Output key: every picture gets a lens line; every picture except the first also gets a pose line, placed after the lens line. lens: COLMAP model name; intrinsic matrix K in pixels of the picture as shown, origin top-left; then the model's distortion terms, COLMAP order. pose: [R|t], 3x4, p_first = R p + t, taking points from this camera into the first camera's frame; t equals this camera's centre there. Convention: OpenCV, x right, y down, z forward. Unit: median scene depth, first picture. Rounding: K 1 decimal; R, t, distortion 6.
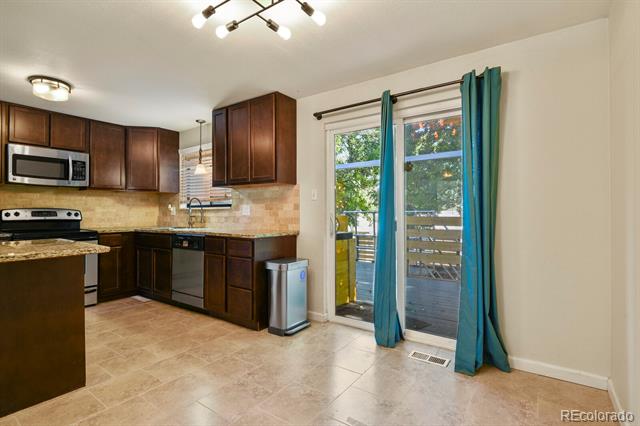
lens RADIAL K [[313.5, 0, 321.9], [0, 313.5, 212.7], [0, 0, 1]] dist [-0.010579, -0.003651]
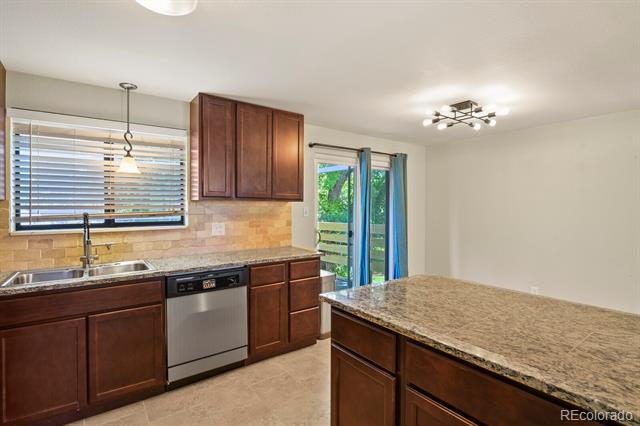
lens RADIAL K [[313.5, 0, 324.5], [0, 313.5, 210.3], [0, 0, 1]] dist [-0.010579, -0.003651]
pose [[0.318019, -0.010092, 0.948031, -0.956175], [0.002186, 0.999948, 0.009912, -0.066235], [-0.948082, -0.001080, 0.318024, 0.511483]]
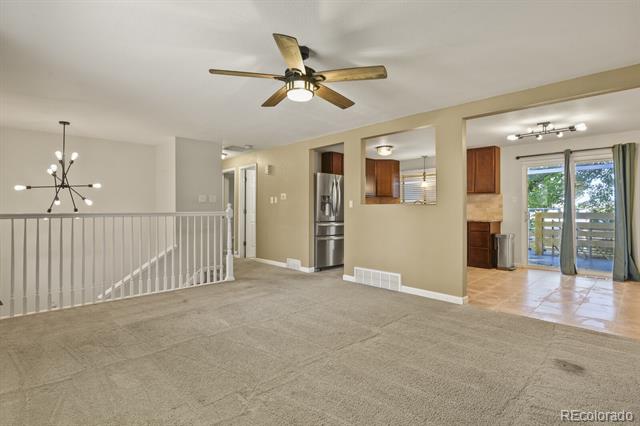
lens RADIAL K [[313.5, 0, 321.0], [0, 313.5, 207.6], [0, 0, 1]] dist [-0.010579, -0.003651]
pose [[0.979959, -0.000738, -0.199200, -0.688526], [-0.001014, 0.999962, -0.008691, 0.006989], [0.199199, 0.008719, 0.979920, -0.923745]]
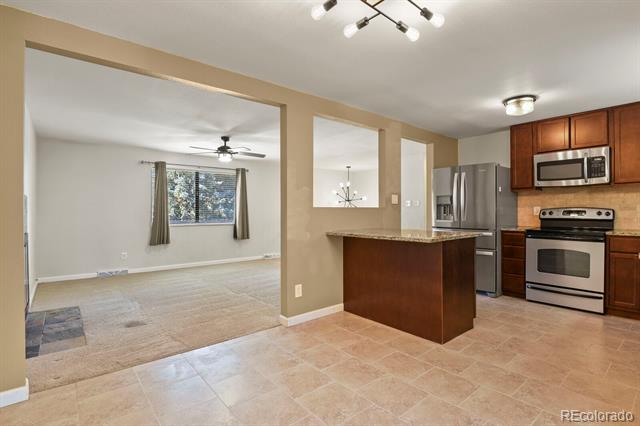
lens RADIAL K [[313.5, 0, 325.8], [0, 313.5, 212.9], [0, 0, 1]] dist [-0.010579, -0.003651]
pose [[-0.251745, 0.003457, -0.967787, 0.345018], [0.001602, 0.999994, 0.003155, -0.001353], [0.967792, -0.000756, -0.251749, 0.464634]]
